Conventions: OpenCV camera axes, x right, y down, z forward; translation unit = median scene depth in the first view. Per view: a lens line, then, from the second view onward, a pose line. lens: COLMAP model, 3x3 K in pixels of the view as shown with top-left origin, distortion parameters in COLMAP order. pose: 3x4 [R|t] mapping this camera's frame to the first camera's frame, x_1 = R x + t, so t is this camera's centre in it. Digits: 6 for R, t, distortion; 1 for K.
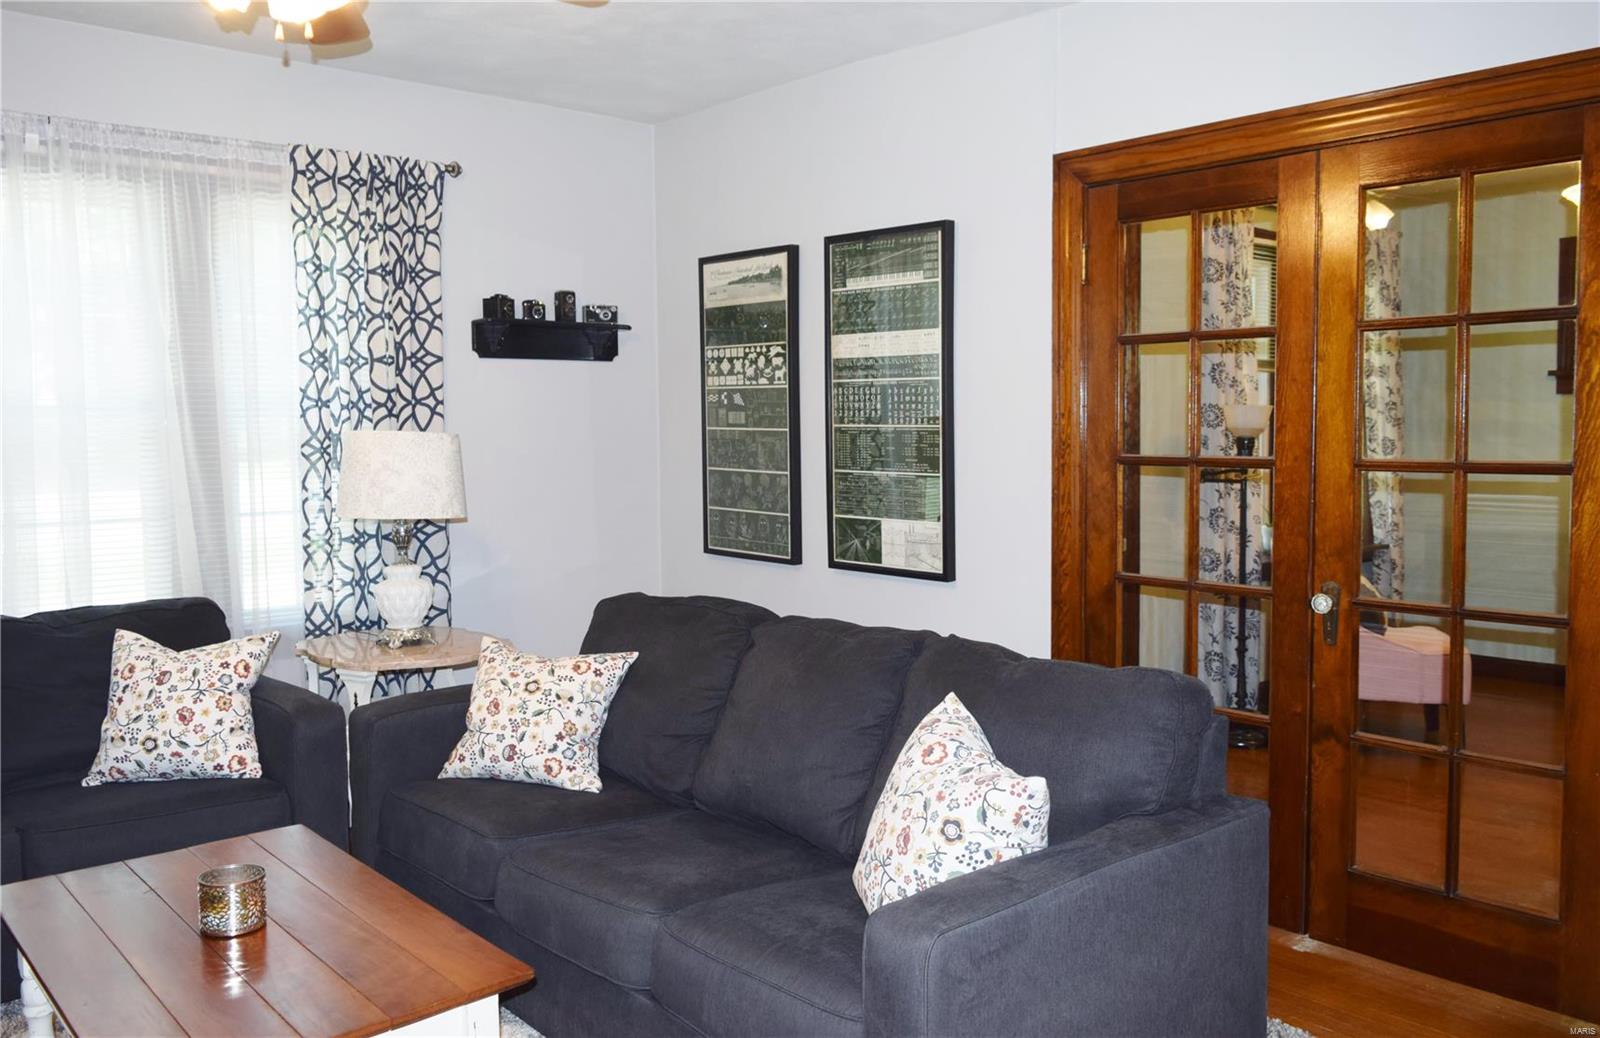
lens RADIAL K [[1272.4, 0, 781.9], [0, 1272.4, 512.0], [0, 0, 1]] dist [-0.018299, 0.010472]
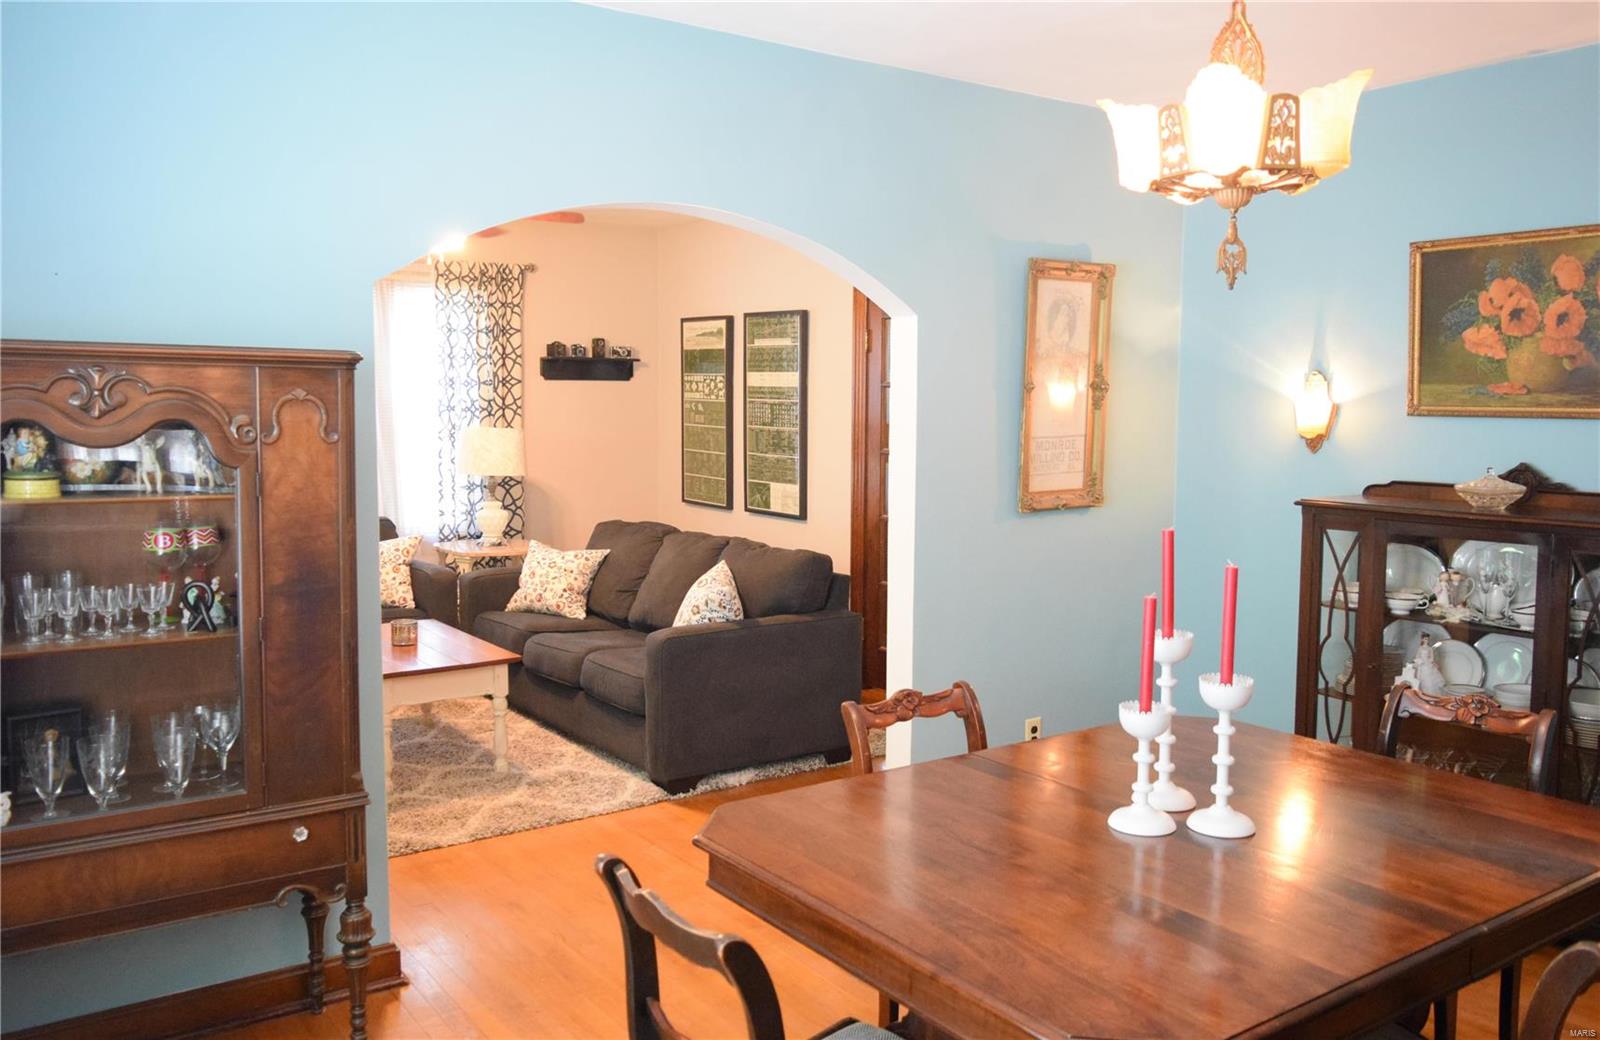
lens RADIAL K [[1272.4, 0, 781.9], [0, 1272.4, 513.0], [0, 0, 1]] dist [-0.018299, 0.010472]
pose [[0.994396, 0.025999, -0.102468, 0.262317], [-0.023428, 0.999382, 0.026207, 0.001168], [0.103086, -0.023660, 0.994391, -0.664896]]
